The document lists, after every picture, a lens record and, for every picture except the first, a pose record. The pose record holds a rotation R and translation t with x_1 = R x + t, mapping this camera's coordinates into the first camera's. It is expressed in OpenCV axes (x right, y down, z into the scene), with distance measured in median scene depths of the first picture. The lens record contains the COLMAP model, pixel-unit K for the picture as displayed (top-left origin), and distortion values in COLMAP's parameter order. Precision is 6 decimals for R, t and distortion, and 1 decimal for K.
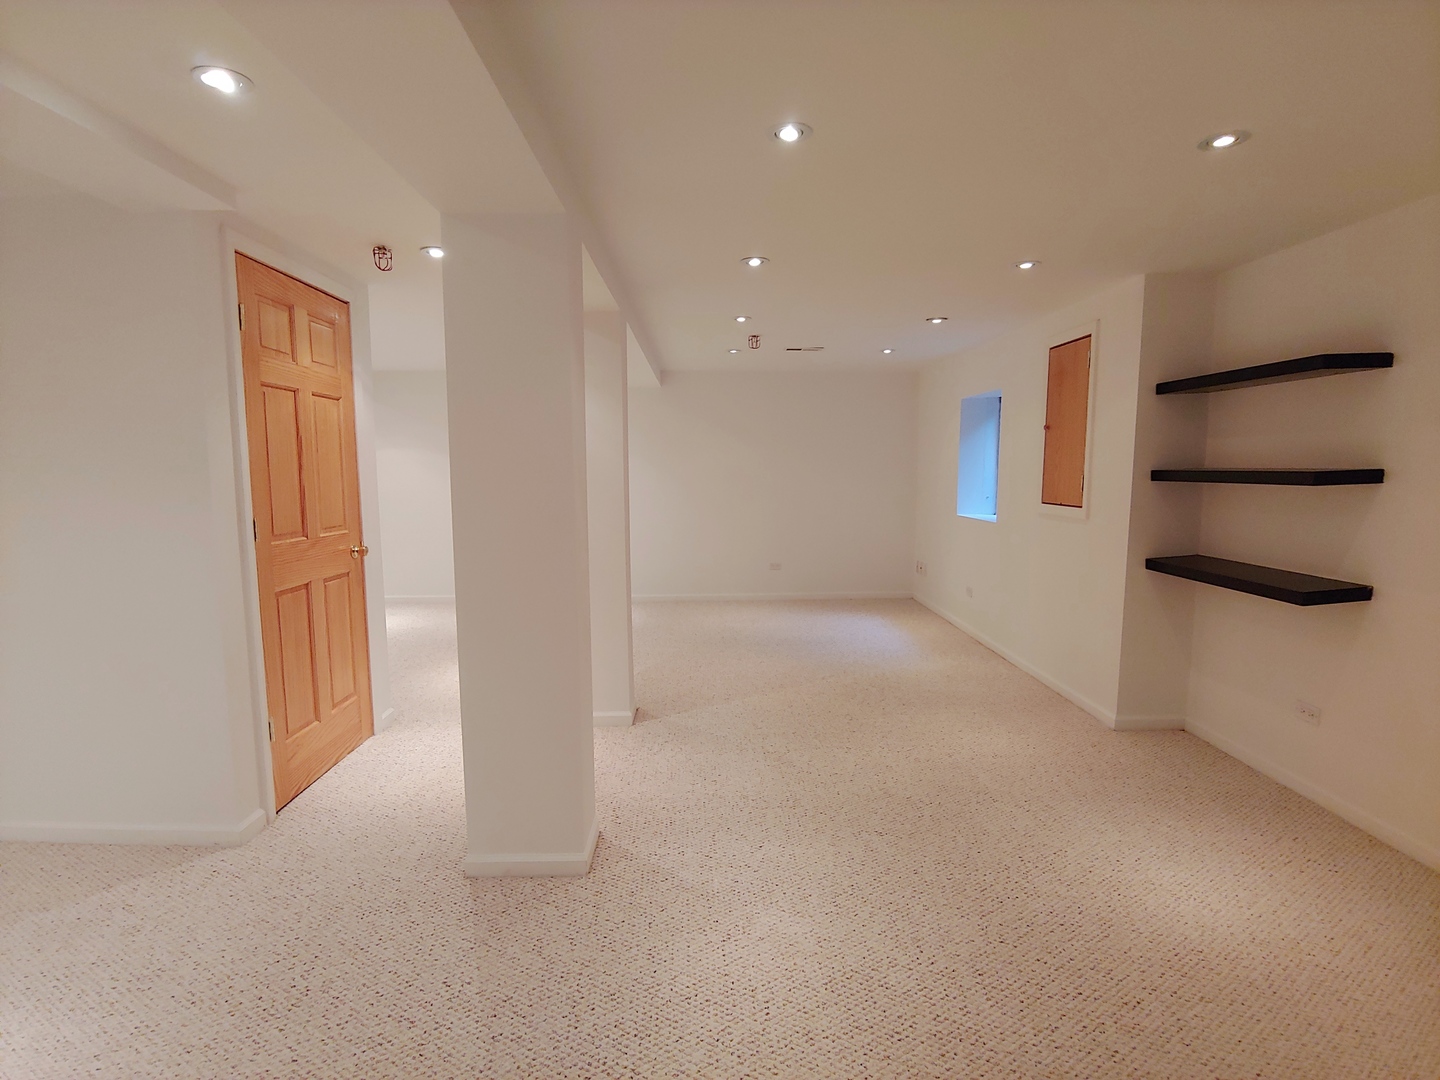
lens RADIAL K [[727.9, 0, 714.8], [0, 727.9, 547.3], [0, 0, 1]] dist [-0.017979, -0.001489]
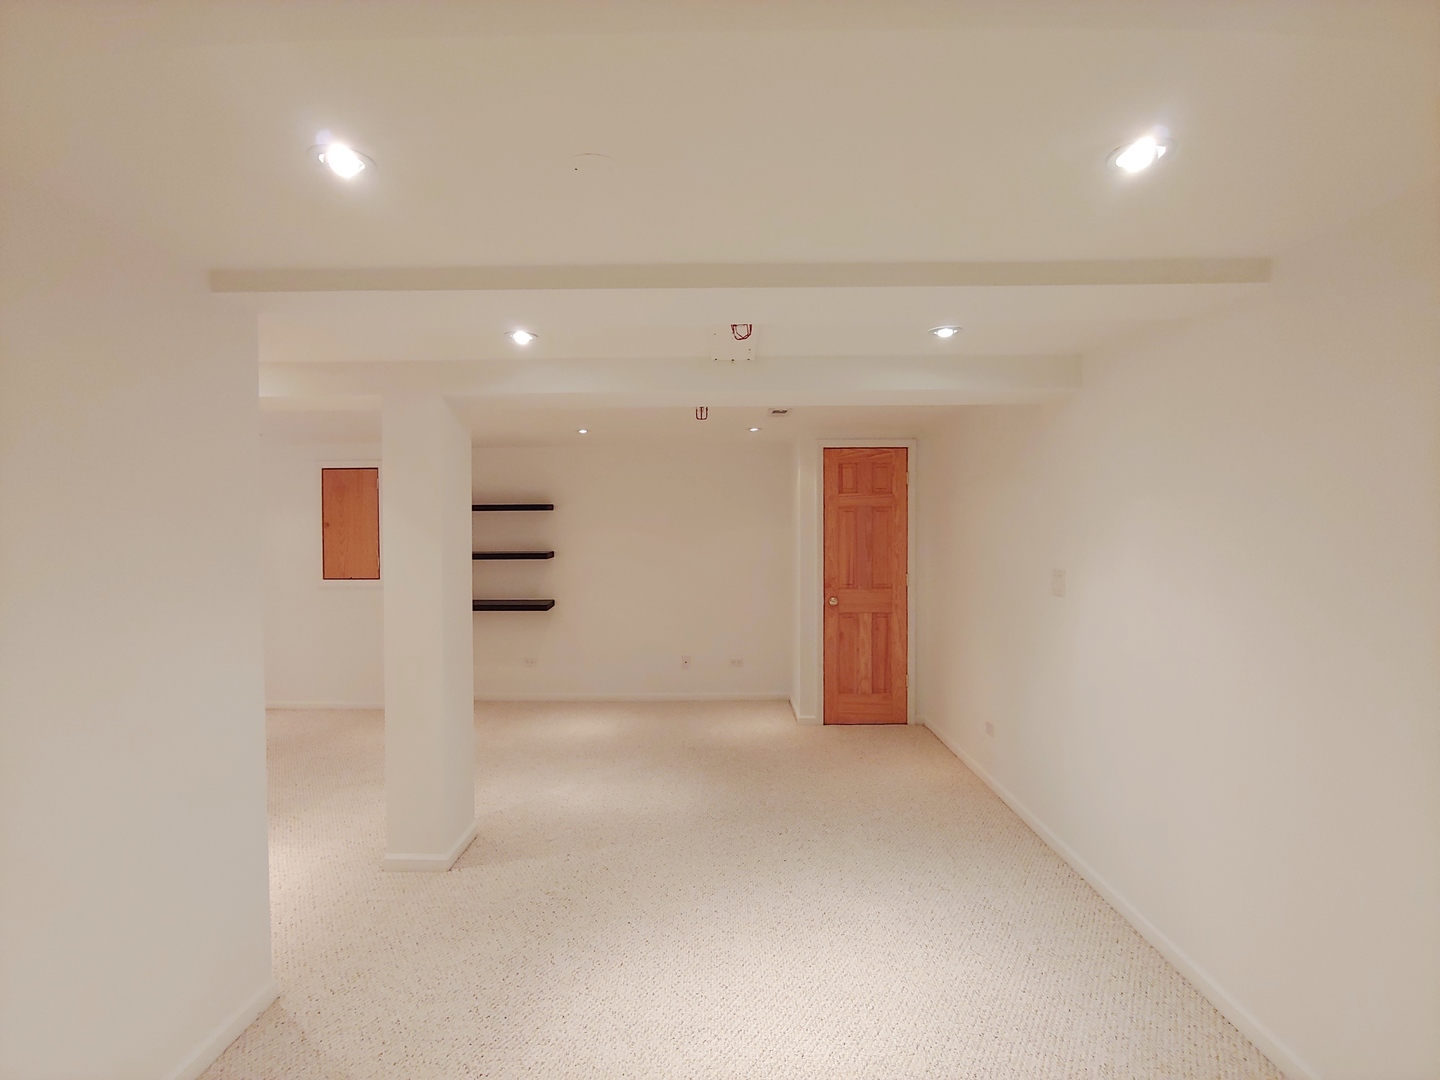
lens RADIAL K [[727.9, 0, 714.8], [0, 727.9, 547.3], [0, 0, 1]] dist [-0.017979, -0.001489]
pose [[0.027263, -0.013835, 0.999533, -1.314634], [0.116763, 0.993104, 0.010561, -0.072097], [-0.992786, 0.116421, 0.028690, 0.321454]]
